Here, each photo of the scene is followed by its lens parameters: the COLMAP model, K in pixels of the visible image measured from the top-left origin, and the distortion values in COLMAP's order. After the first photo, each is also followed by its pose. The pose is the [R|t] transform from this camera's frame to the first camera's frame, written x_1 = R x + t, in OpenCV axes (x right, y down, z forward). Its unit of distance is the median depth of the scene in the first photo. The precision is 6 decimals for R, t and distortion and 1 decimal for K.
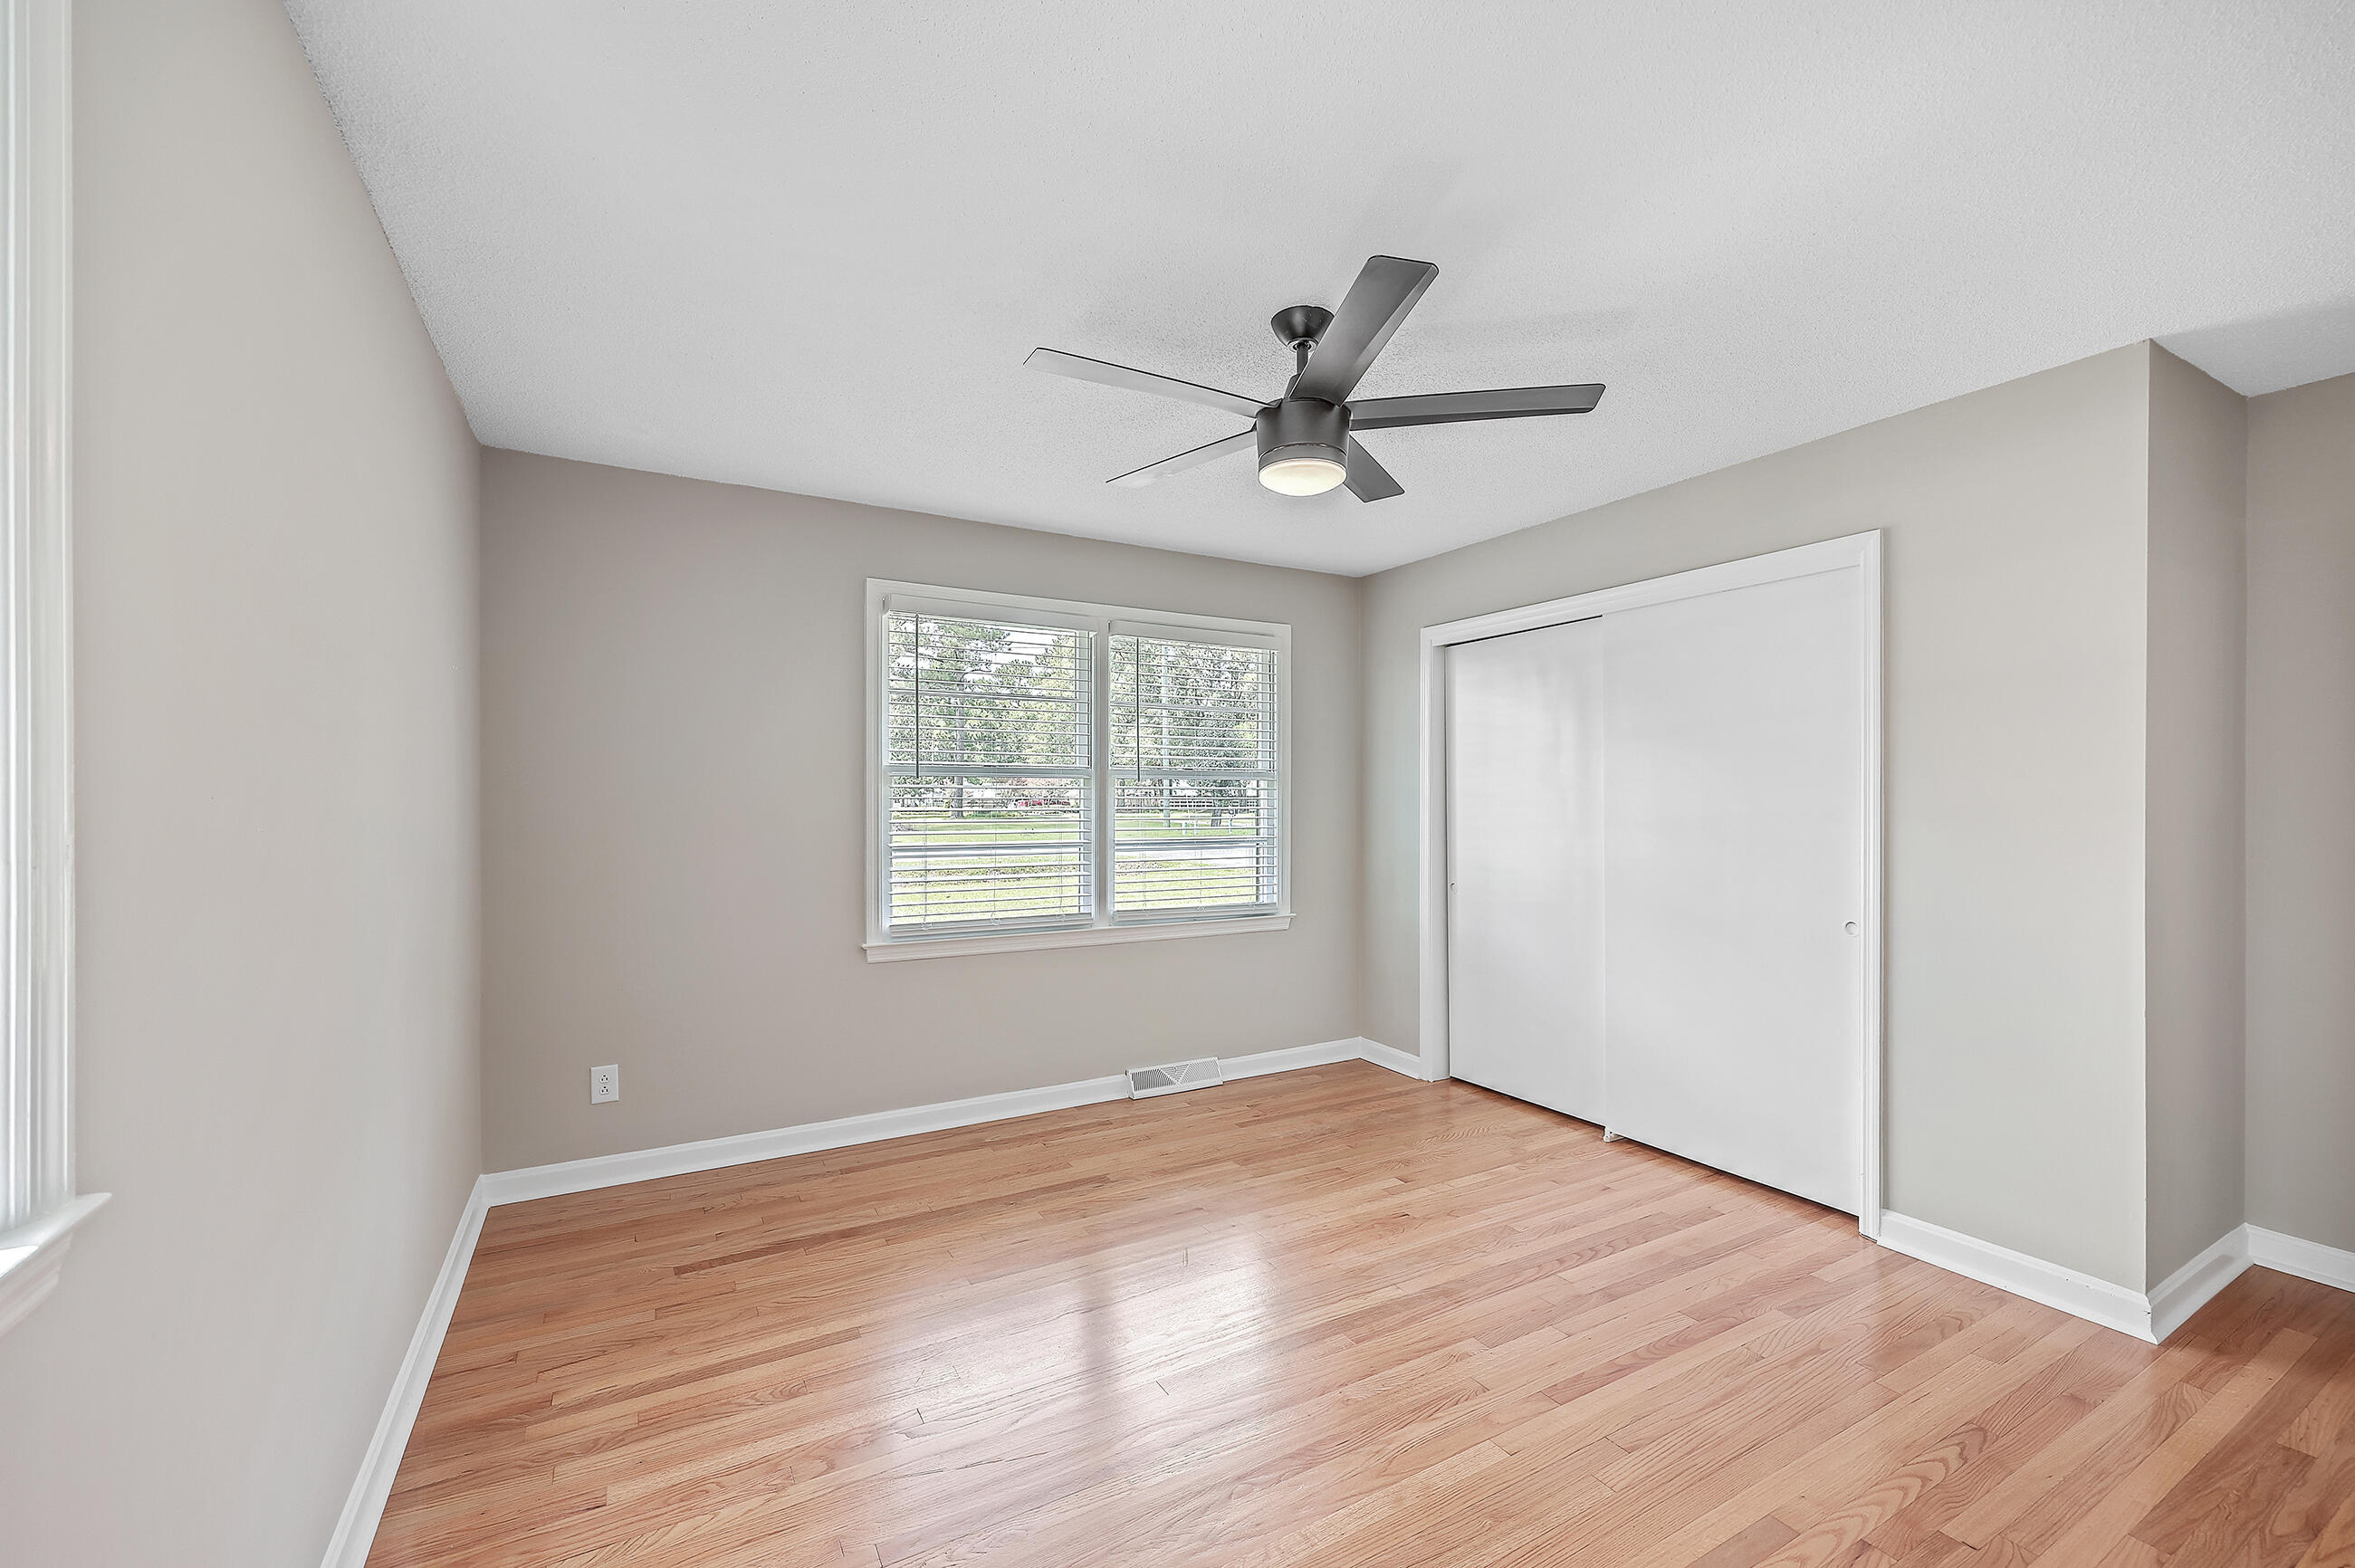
lens RADIAL K [[966.9, 0, 1184.2], [0, 966.9, 797.0], [0, 0, 1]] dist [0.000750, 0.000027]
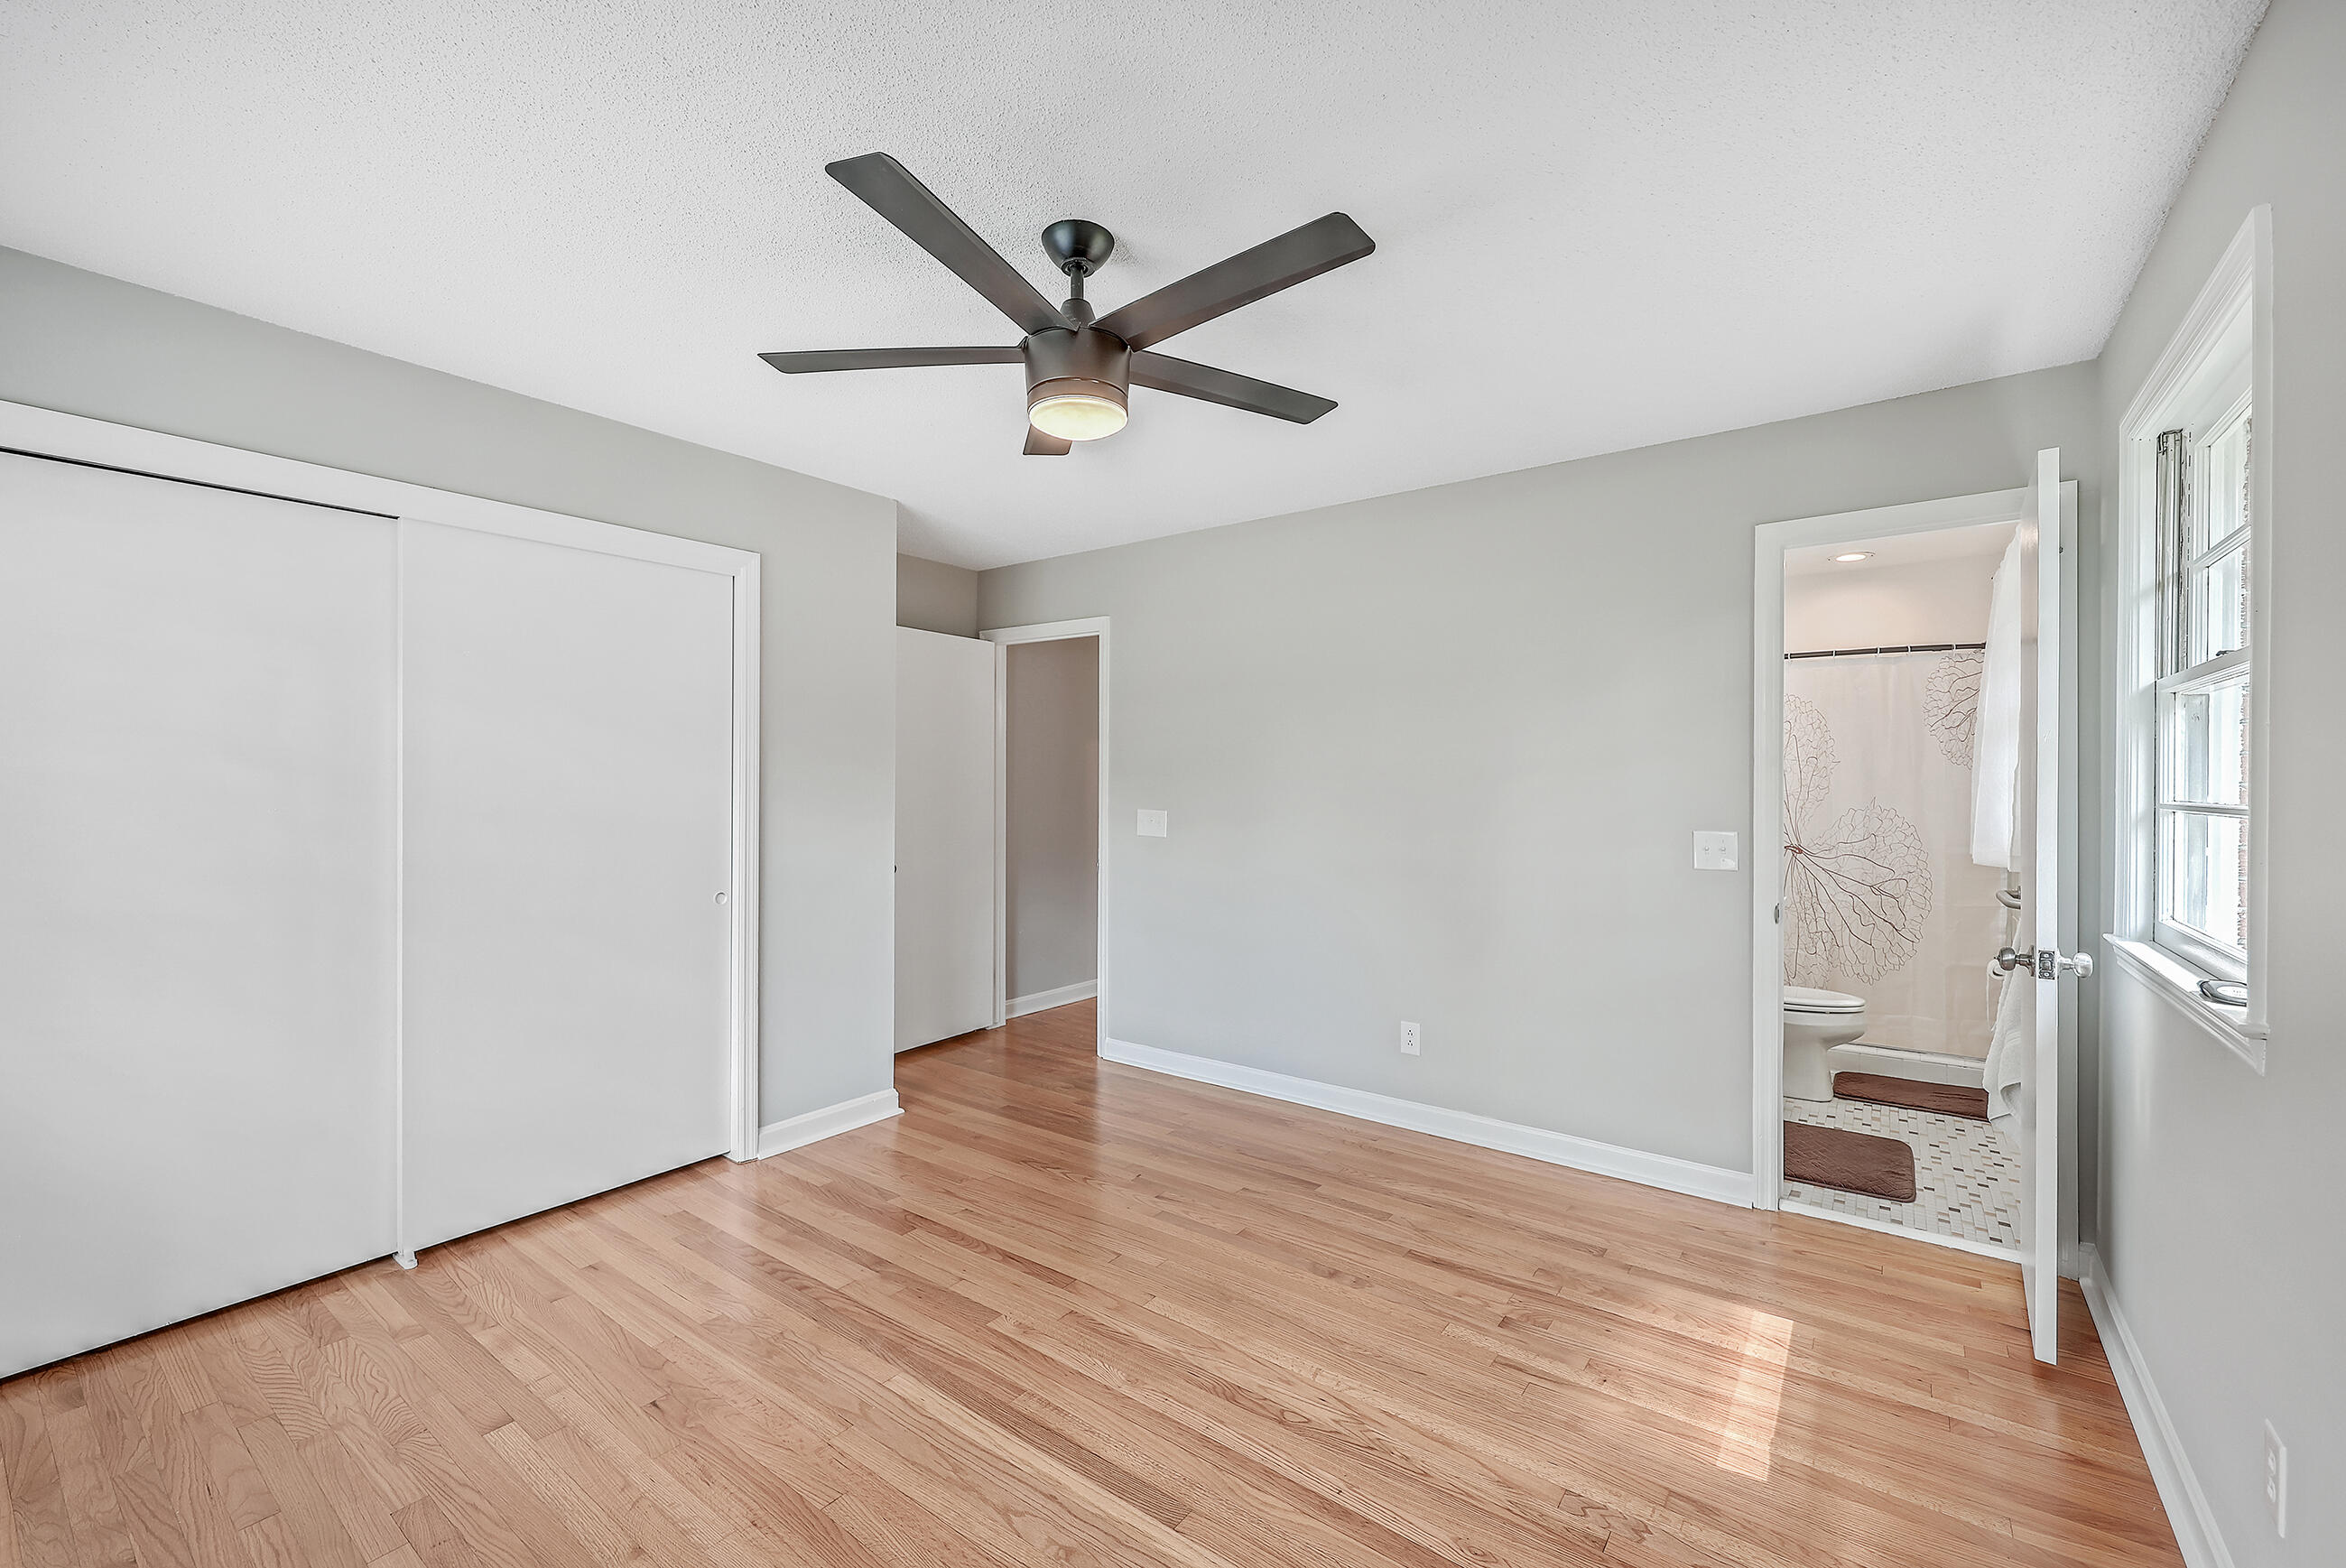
lens RADIAL K [[963.3, 0, 1187.9], [0, 963.3, 794.4], [0, 0, 1]] dist [0.000750, 0.000027]
pose [[-0.405887, -0.013636, 0.913821, -0.483194], [-0.000215, 0.999890, 0.014825, -0.001106], [-0.913923, 0.005821, -0.405846, 0.852997]]
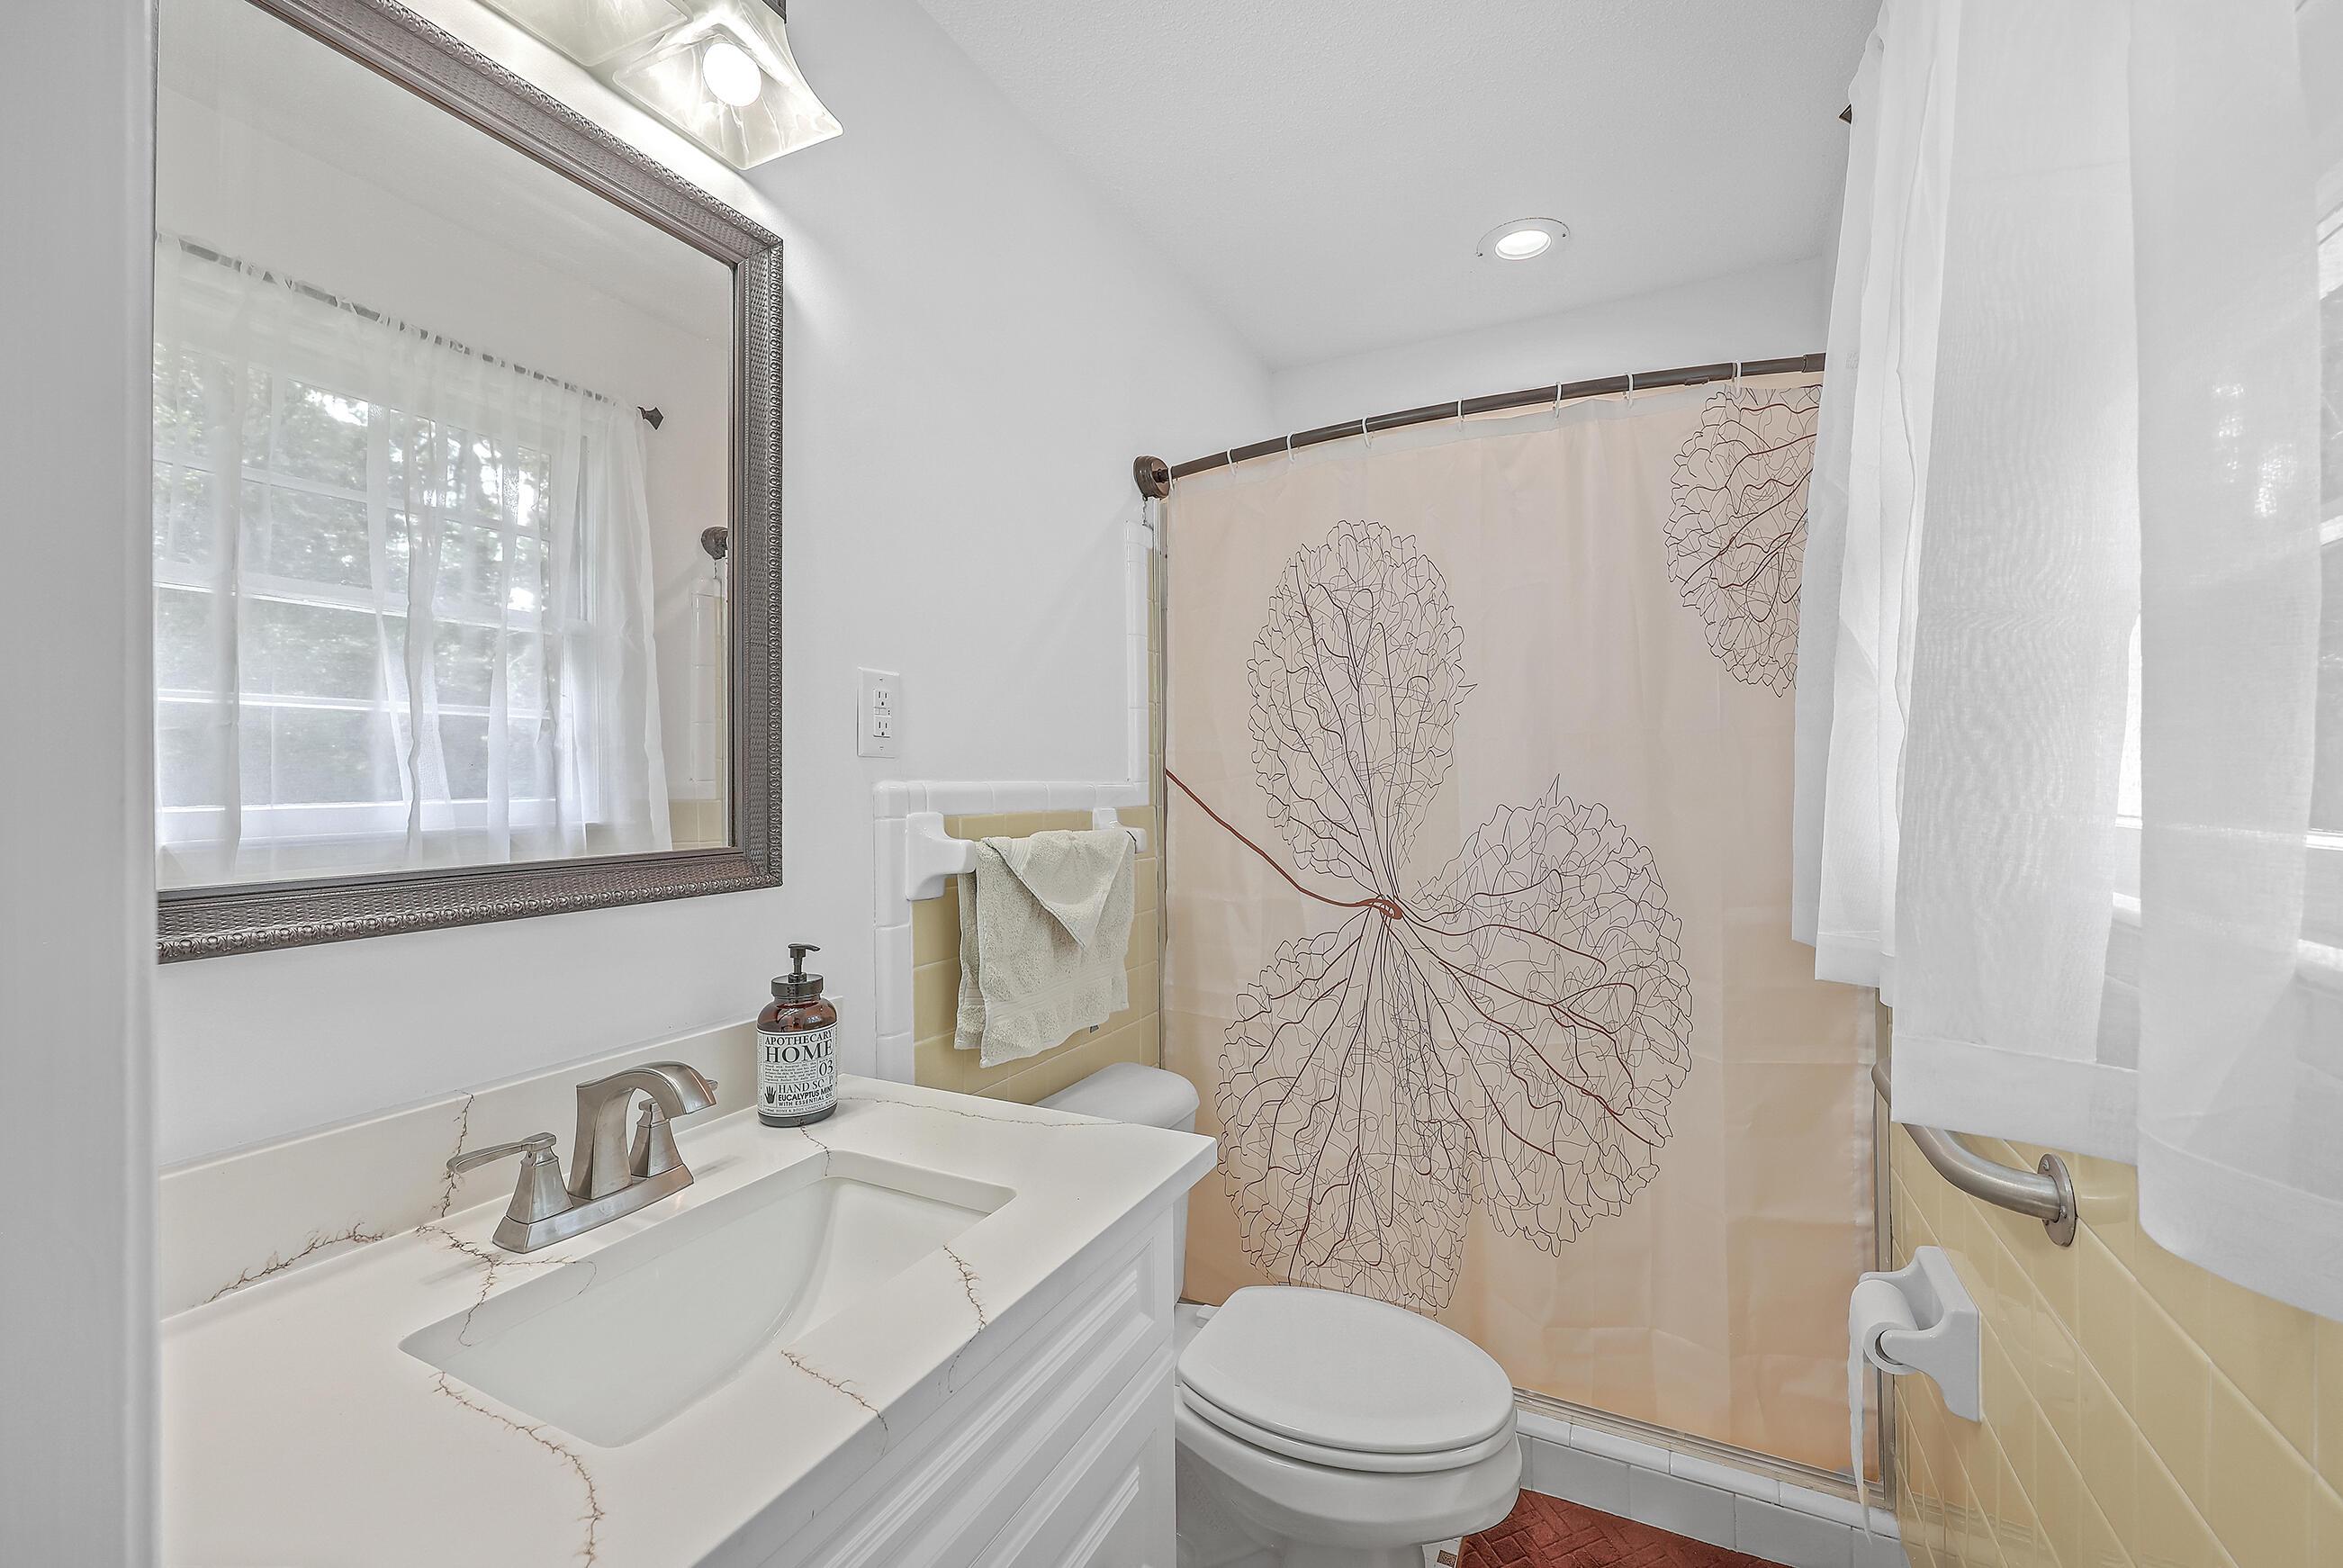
lens RADIAL K [[962.0, 0, 1175.1], [0, 962.0, 772.1], [0, 0, 1]] dist [0.000750, 0.000027]
pose [[-0.565378, 0.000673, 0.824832, -0.313726], [0.005165, 0.999983, 0.002724, 0.005033], [-0.824816, 0.005801, -0.565371, 0.545402]]
